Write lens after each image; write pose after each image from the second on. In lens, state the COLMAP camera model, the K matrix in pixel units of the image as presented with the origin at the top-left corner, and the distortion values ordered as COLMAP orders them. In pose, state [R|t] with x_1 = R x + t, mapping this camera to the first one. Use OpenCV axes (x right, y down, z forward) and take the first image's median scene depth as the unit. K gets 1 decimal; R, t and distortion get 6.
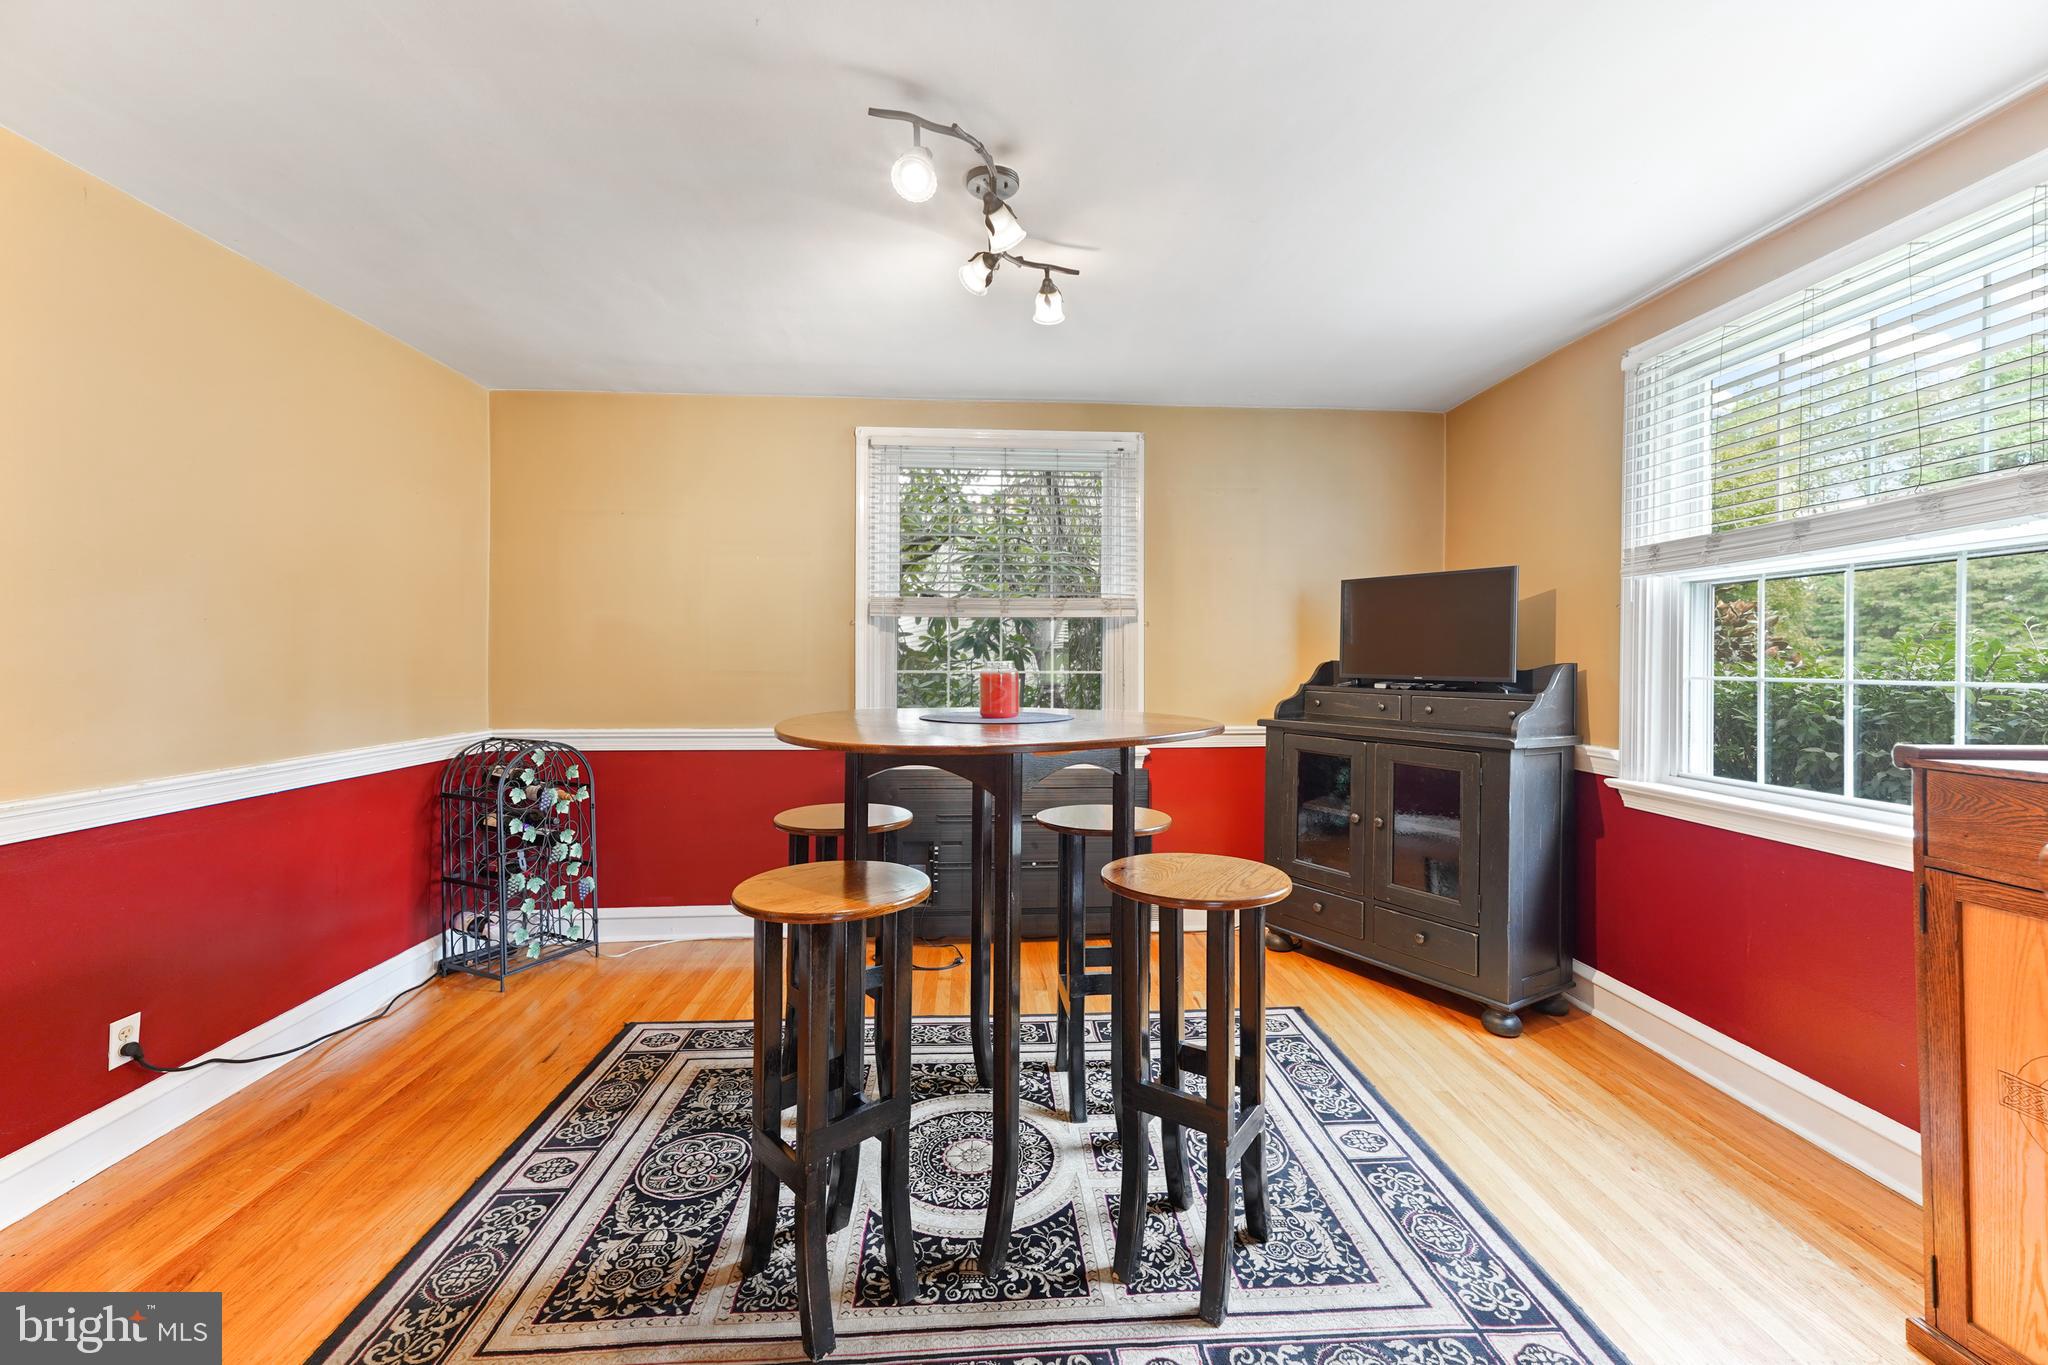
lens RADIAL K [[860.0, 0, 1025.8], [0, 860.0, 650.2], [0, 0, 1]] dist [0.018743, 0.006650]
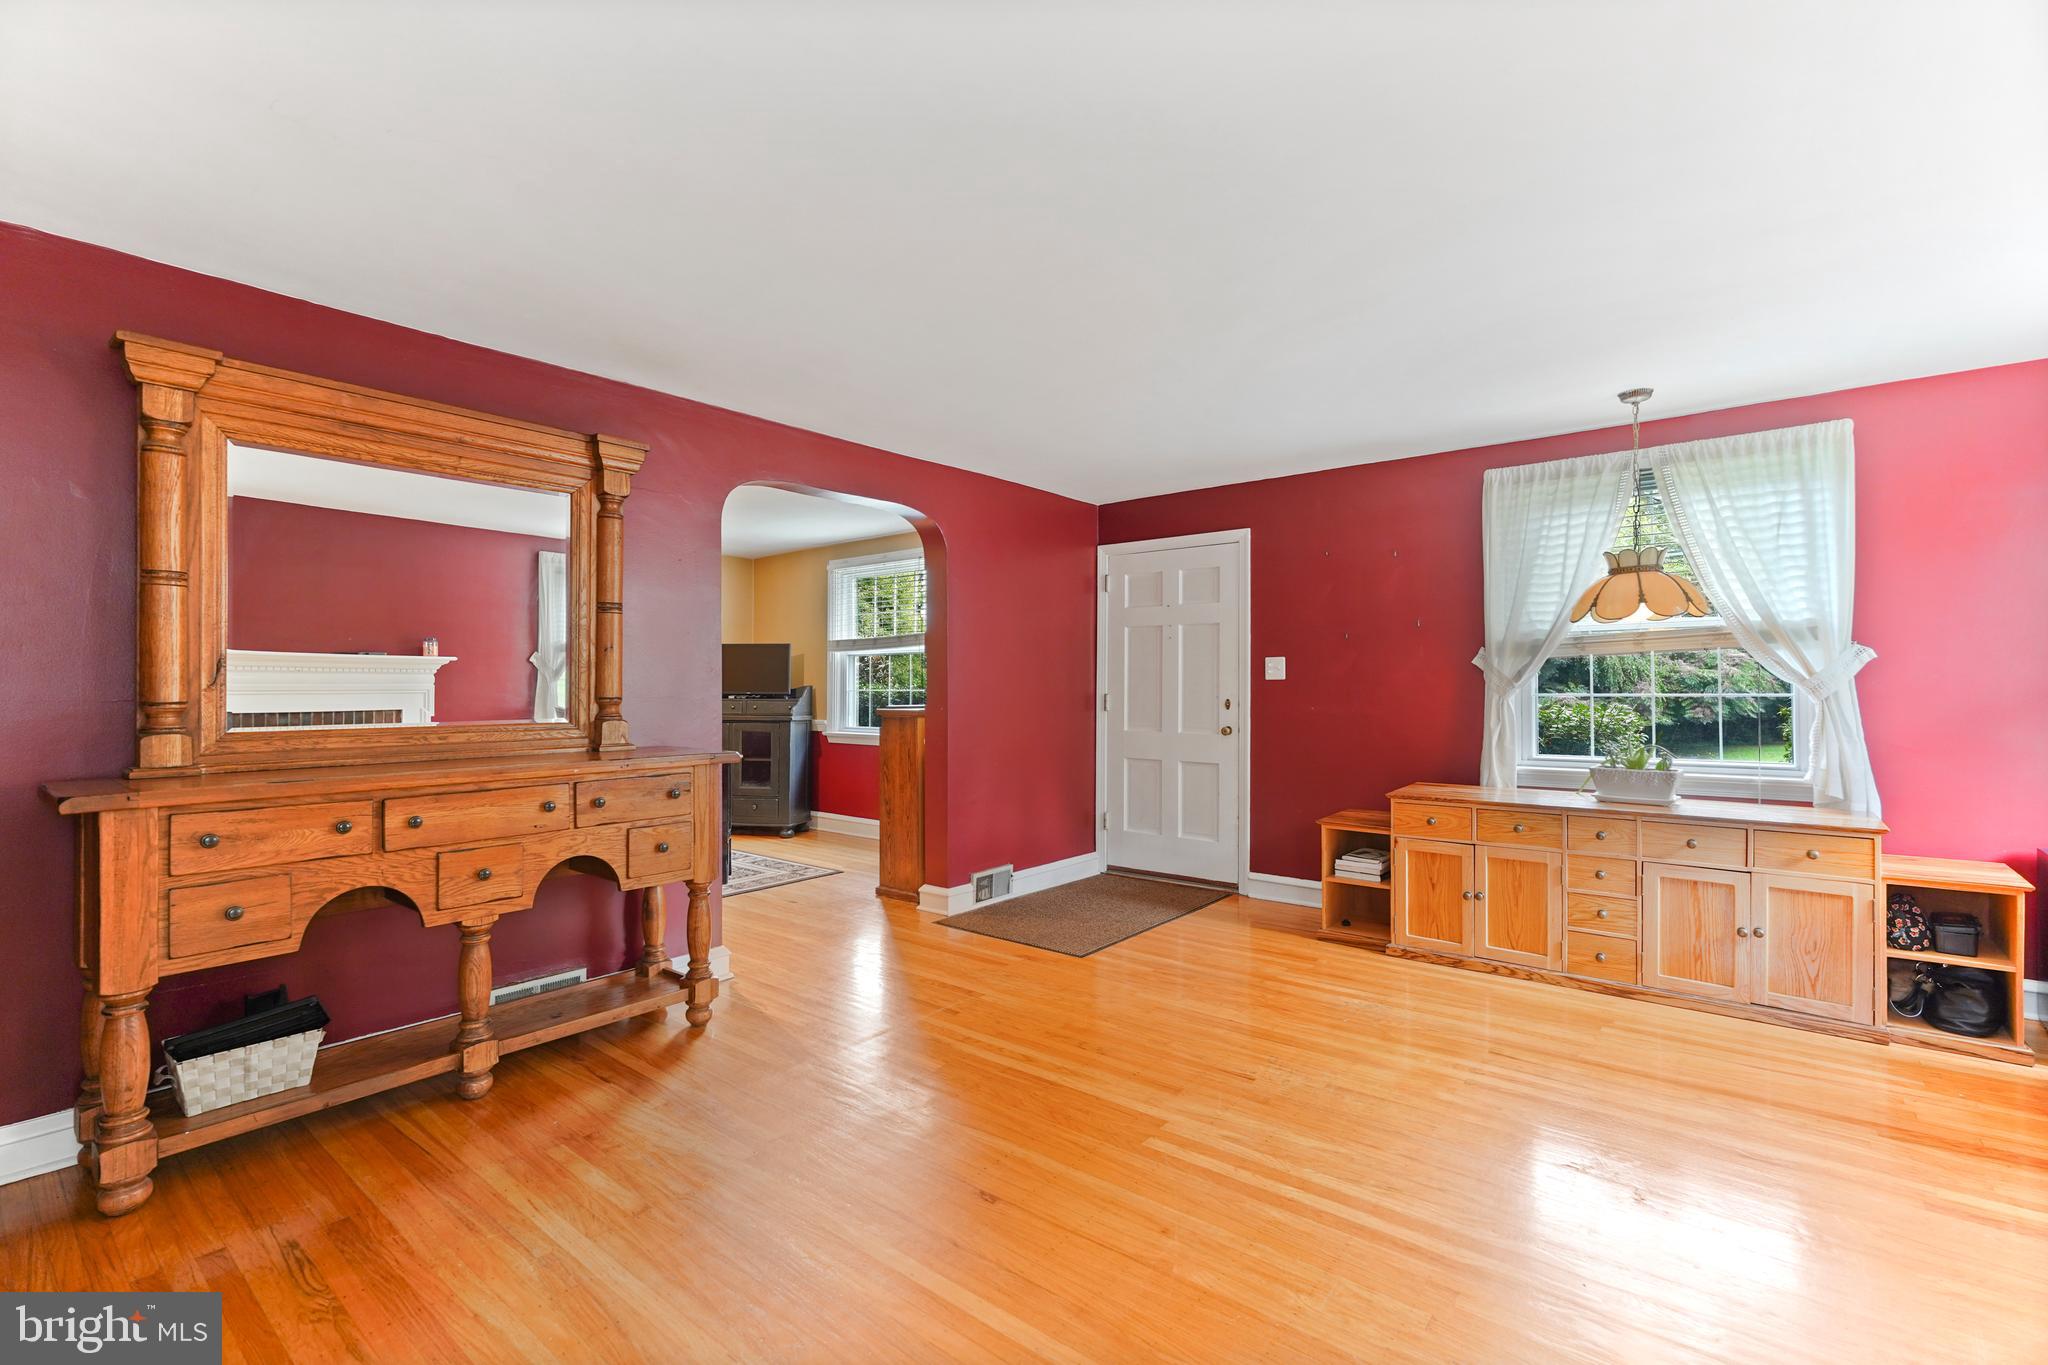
lens RADIAL K [[904.0, 0, 1027.4], [0, 904.0, 672.4], [0, 0, 1]] dist [0.018433, 0.001414]
pose [[0.683476, 0.008193, 0.729927, -0.784309], [0.003328, 0.999892, -0.014339, 0.016372], [-0.729965, 0.012229, 0.683375, -1.142529]]
